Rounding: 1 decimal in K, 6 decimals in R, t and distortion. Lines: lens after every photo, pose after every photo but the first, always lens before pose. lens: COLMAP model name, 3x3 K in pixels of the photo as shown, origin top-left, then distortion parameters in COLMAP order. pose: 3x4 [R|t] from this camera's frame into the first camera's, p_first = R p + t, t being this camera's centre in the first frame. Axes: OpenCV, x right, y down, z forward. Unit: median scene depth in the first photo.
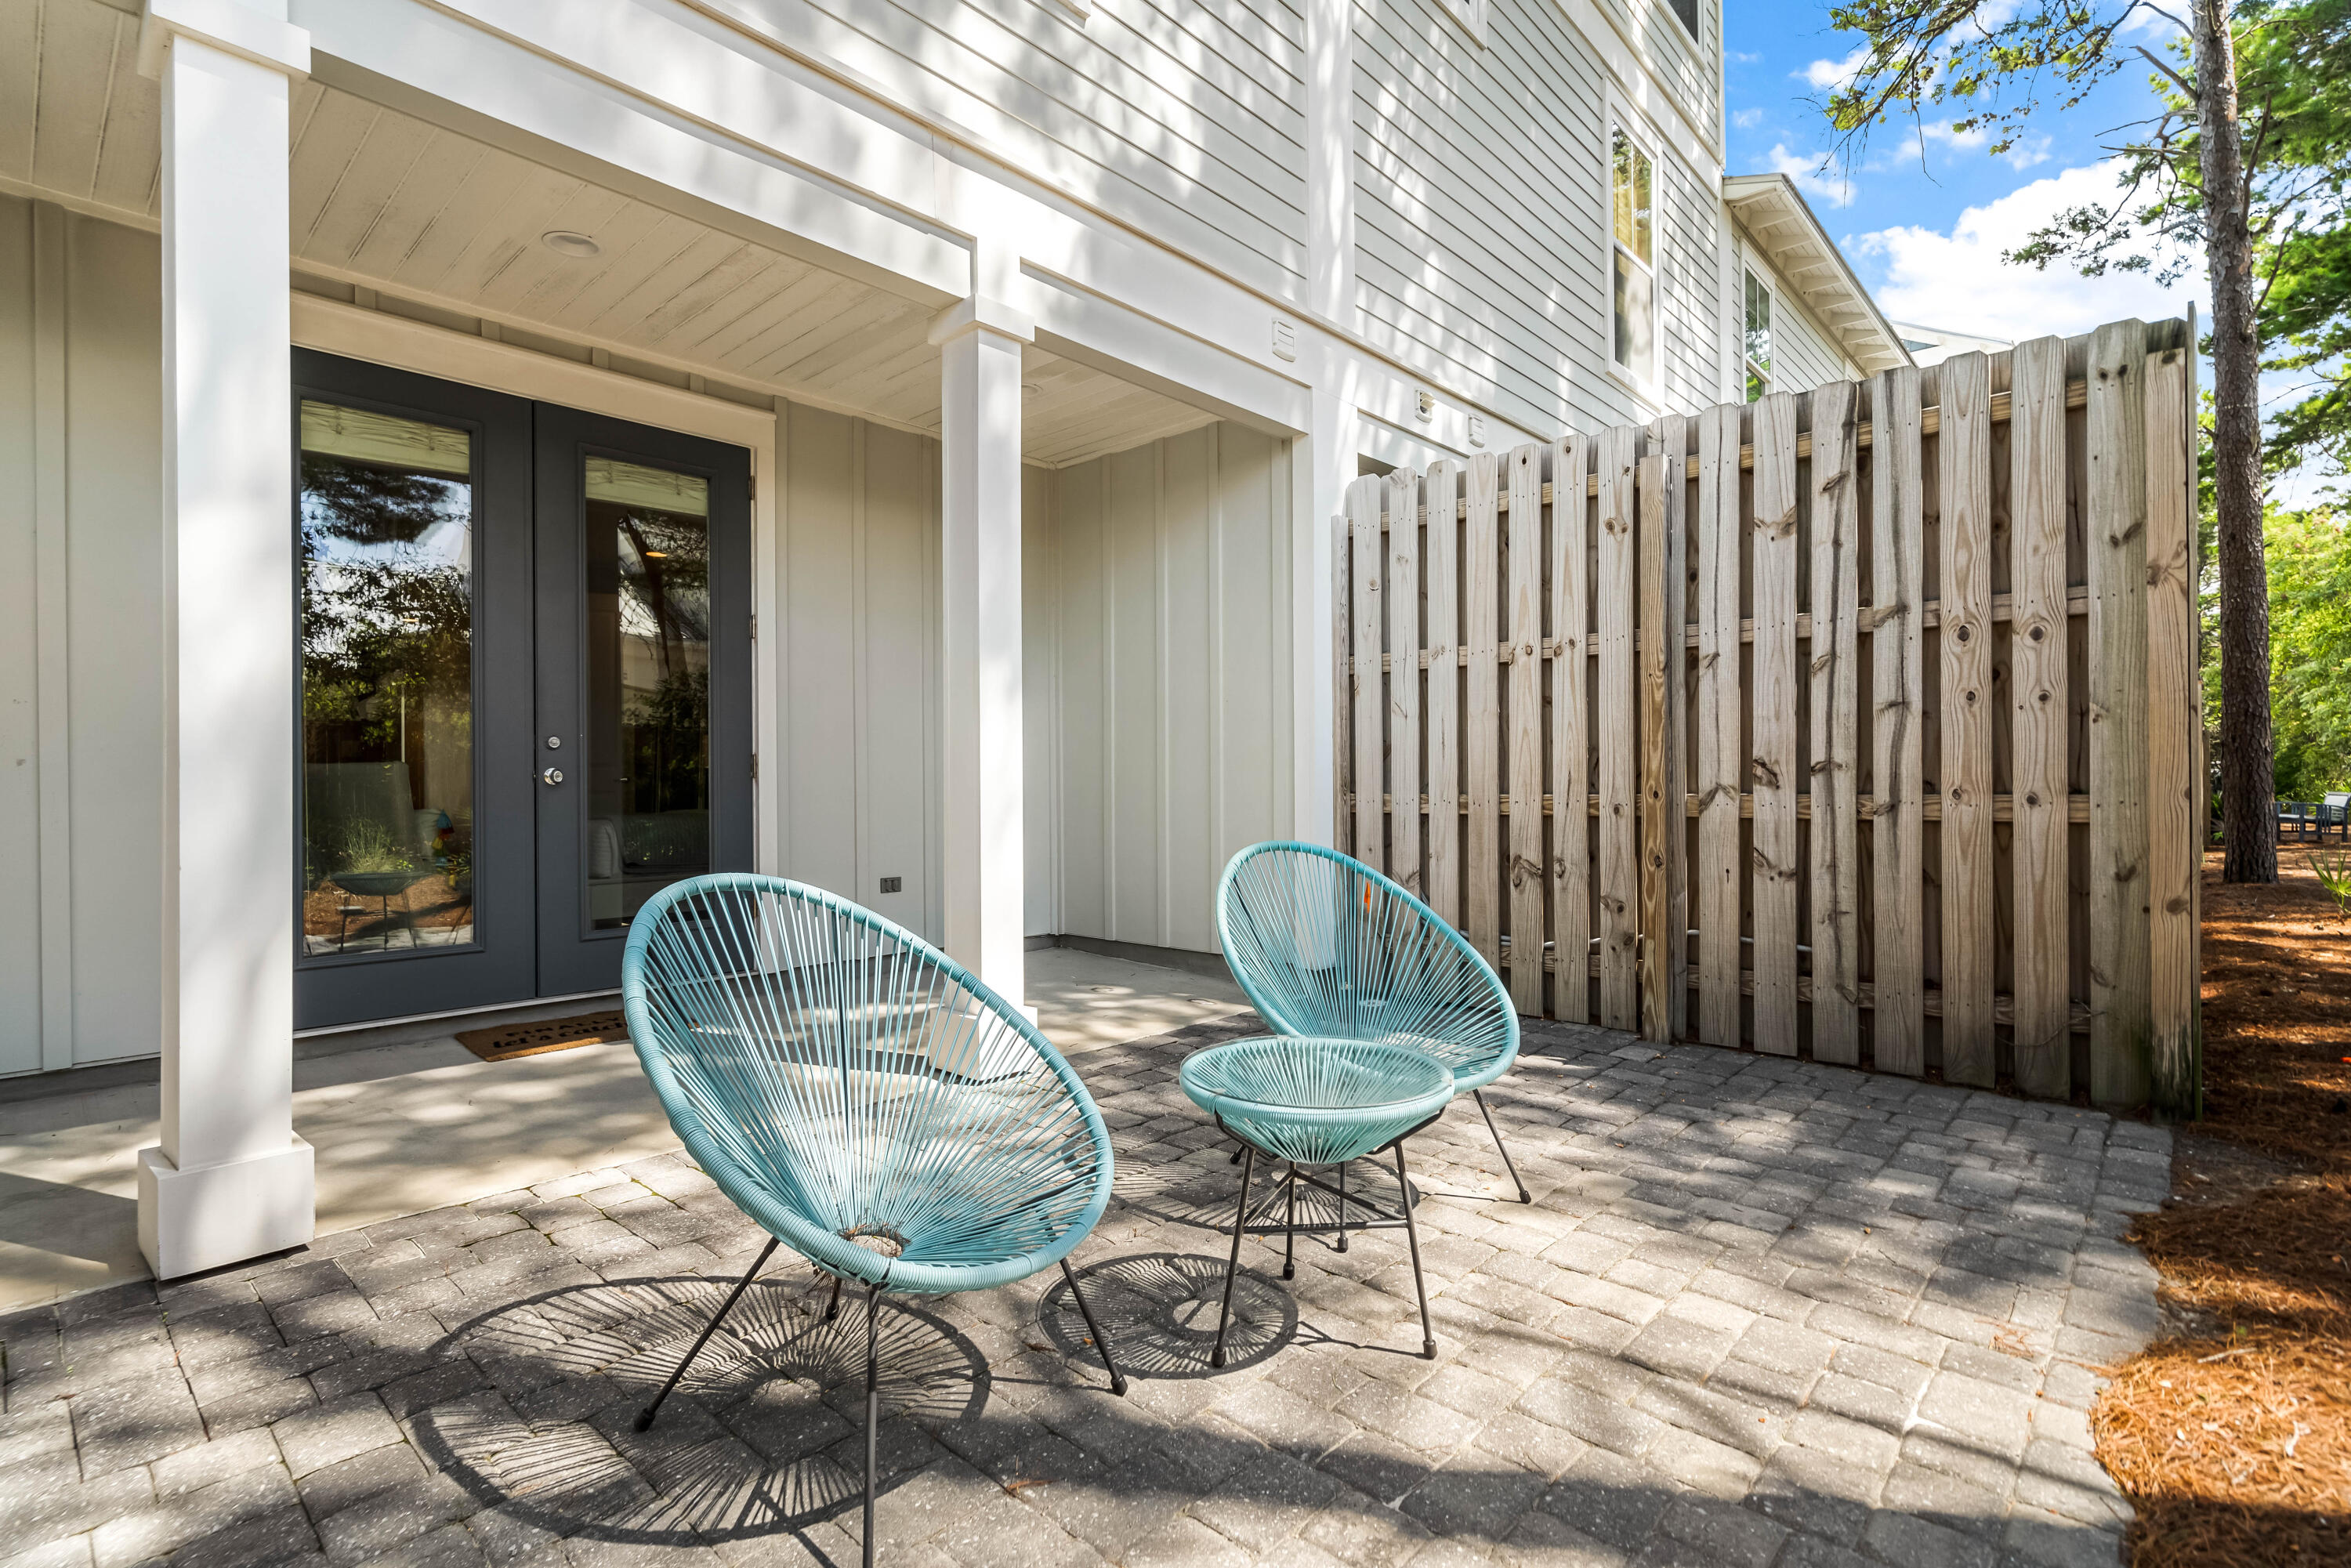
lens RADIAL K [[1141.2, 0, 1177.3], [0, 1141.2, 775.5], [0, 0, 1]] dist [-0.000820, -0.000073]
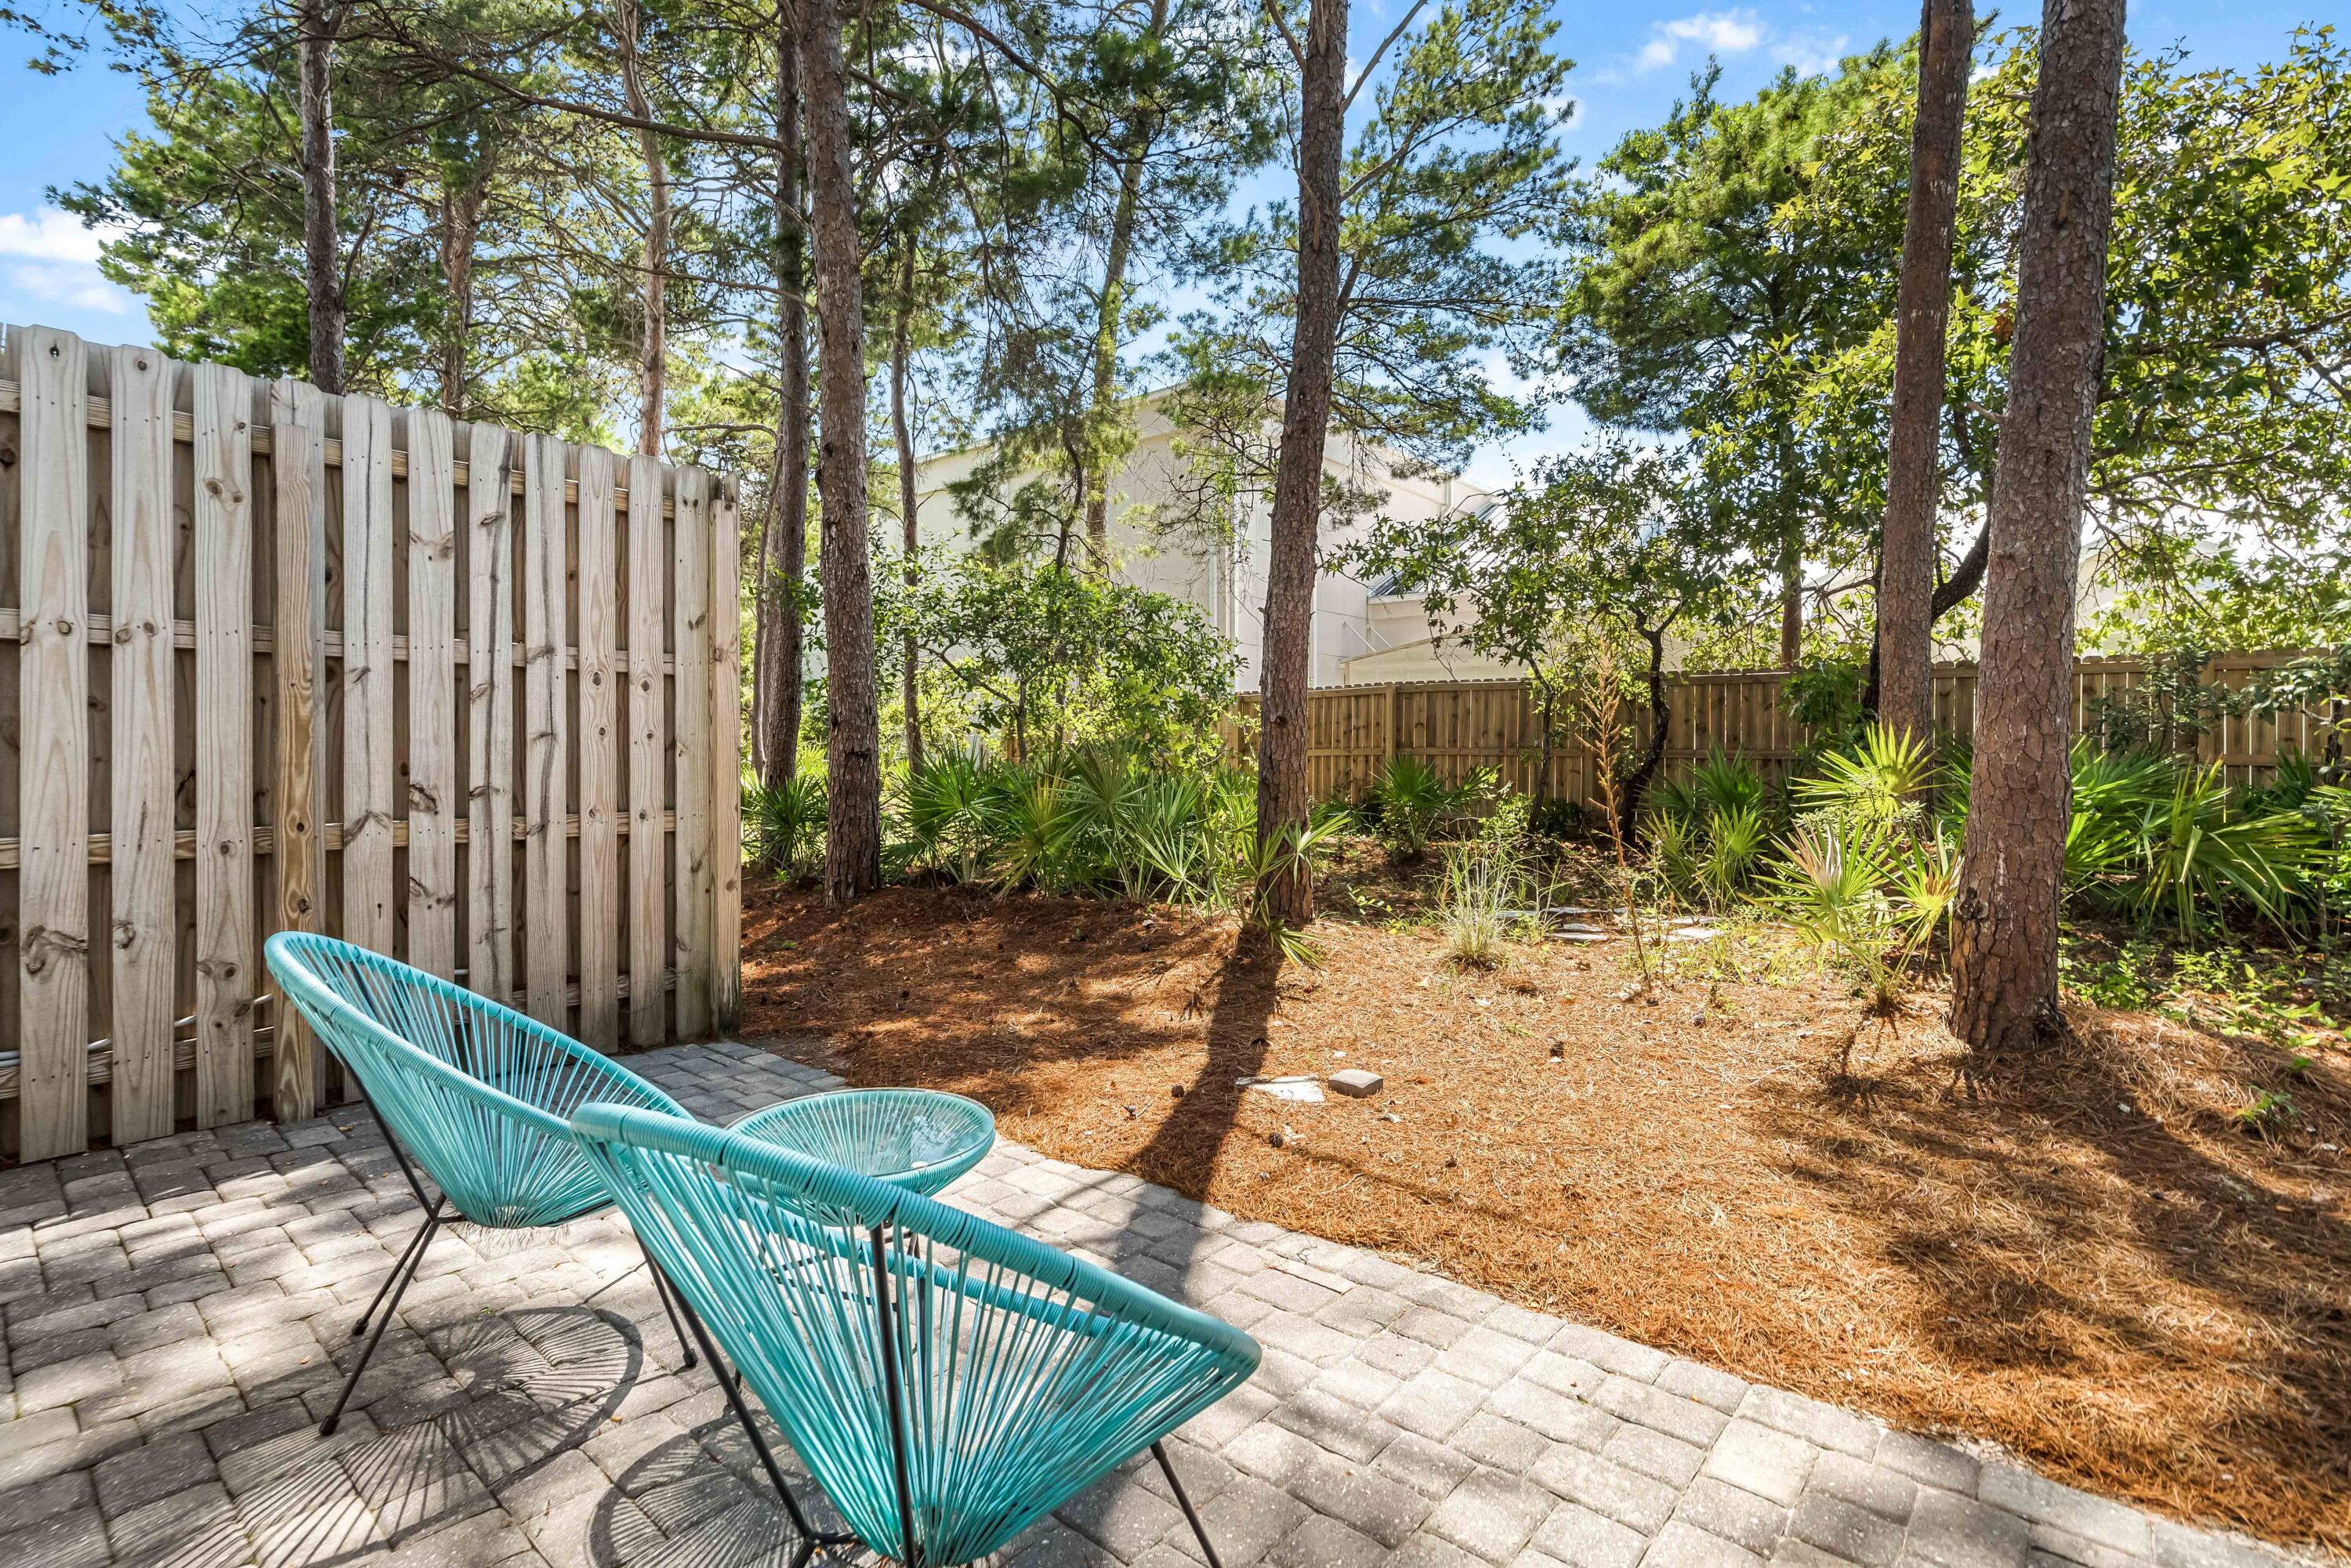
lens RADIAL K [[1141.2, 0, 1161.7], [0, 1141.2, 744.5], [0, 0, 1]] dist [-0.000820, -0.000073]
pose [[-0.061064, 0.014705, 0.998026, -0.497972], [-0.004611, 0.999877, -0.015015, -0.037005], [-0.998123, -0.005519, -0.060988, 0.443715]]
